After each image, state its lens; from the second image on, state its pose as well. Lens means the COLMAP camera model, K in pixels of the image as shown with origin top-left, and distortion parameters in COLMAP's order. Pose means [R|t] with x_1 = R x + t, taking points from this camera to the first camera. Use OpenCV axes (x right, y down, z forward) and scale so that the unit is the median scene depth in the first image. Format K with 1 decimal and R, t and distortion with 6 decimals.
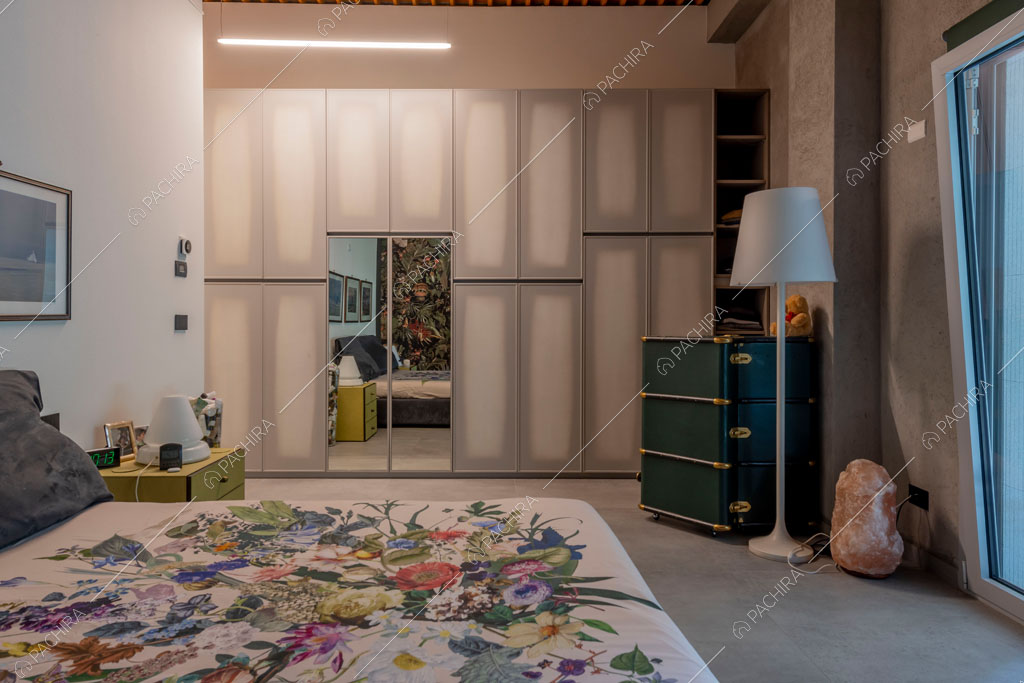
lens RADIAL K [[619.9, 0, 503.8], [0, 619.9, 339.8], [0, 0, 1]] dist [0.035653, -0.010335]
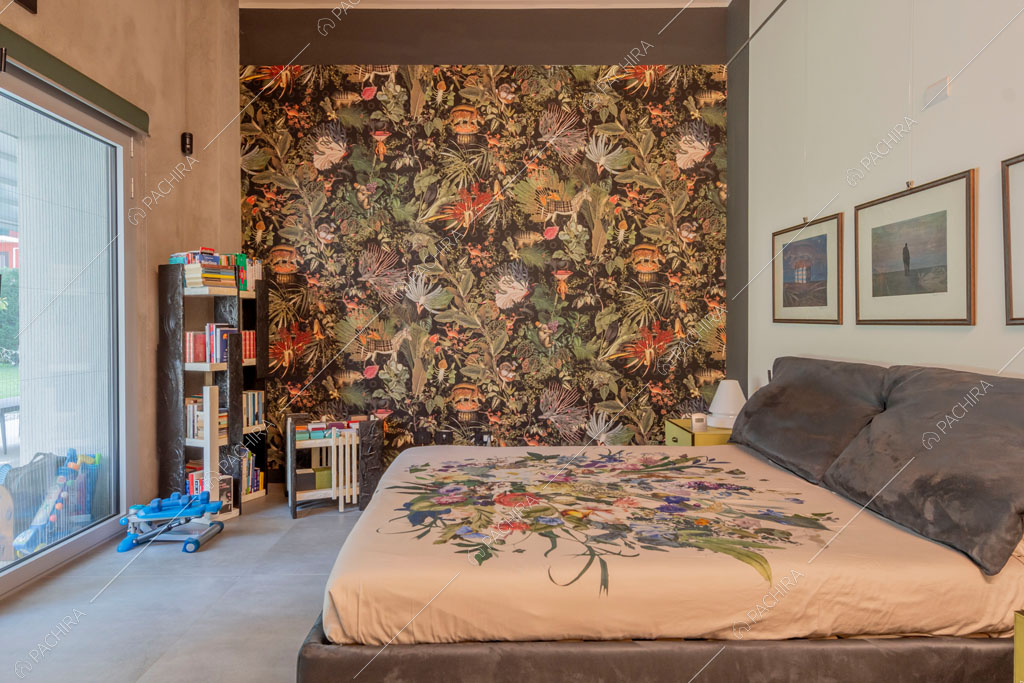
lens RADIAL K [[619.9, 0, 517.3], [0, 619.9, 333.1], [0, 0, 1]] dist [0.035653, -0.010335]
pose [[-0.999833, 0.003287, -0.017978, -0.083492], [0.002533, 0.999123, 0.041801, -0.063080], [0.018100, 0.041749, -0.998964, 2.086219]]
